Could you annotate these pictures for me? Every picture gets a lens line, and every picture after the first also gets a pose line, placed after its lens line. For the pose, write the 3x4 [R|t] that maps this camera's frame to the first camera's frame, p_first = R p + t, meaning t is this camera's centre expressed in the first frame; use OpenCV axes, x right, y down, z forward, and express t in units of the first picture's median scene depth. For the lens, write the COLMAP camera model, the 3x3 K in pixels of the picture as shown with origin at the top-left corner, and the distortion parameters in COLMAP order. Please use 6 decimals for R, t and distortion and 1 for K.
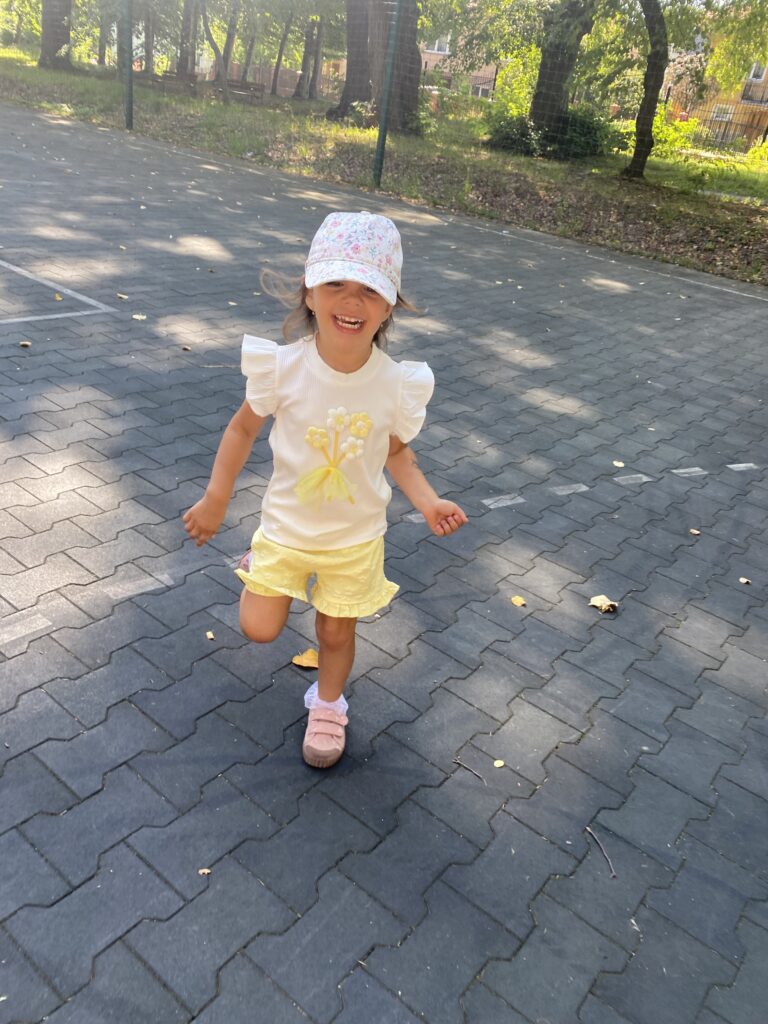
lens RADIAL K [[781.9, 0, 385.5], [0, 781.9, 510.4], [0, 0, 1]] dist [-0.000475, 0.000517]
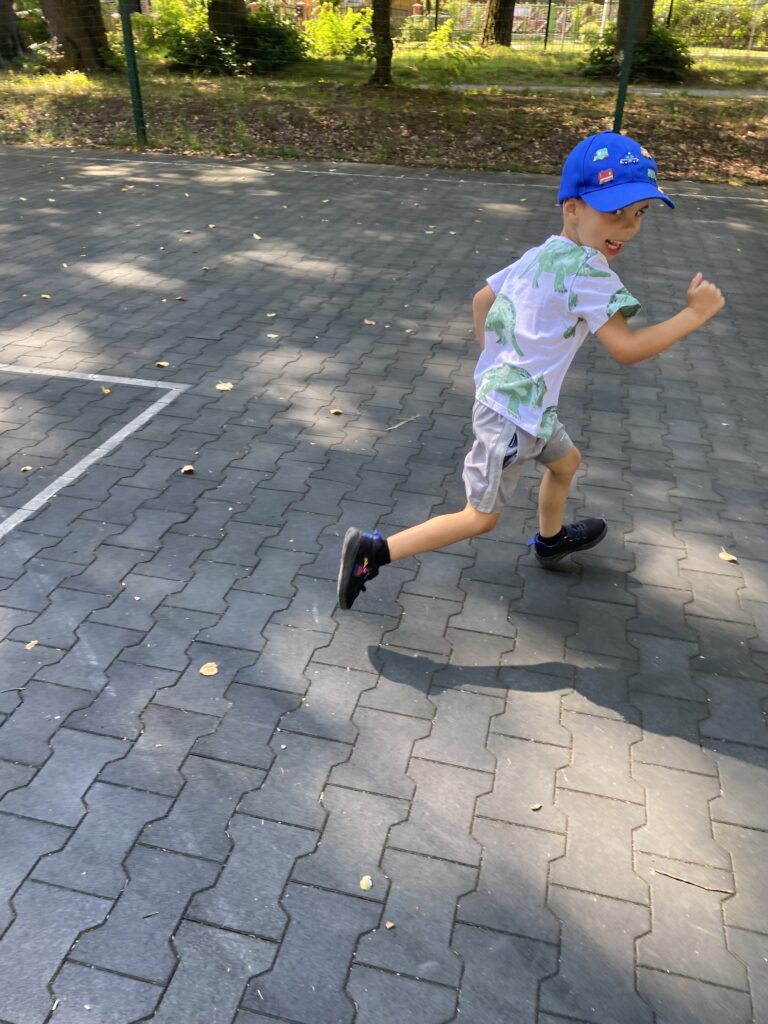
lens RADIAL K [[781.9, 0, 383.8], [0, 781.9, 514.5], [0, 0, 1]] dist [-0.000475, 0.000517]
pose [[0.899097, -0.324004, 0.294355, -0.415721], [0.293183, 0.945041, 0.144713, -0.178090], [-0.325065, -0.043811, 0.944676, 0.170502]]
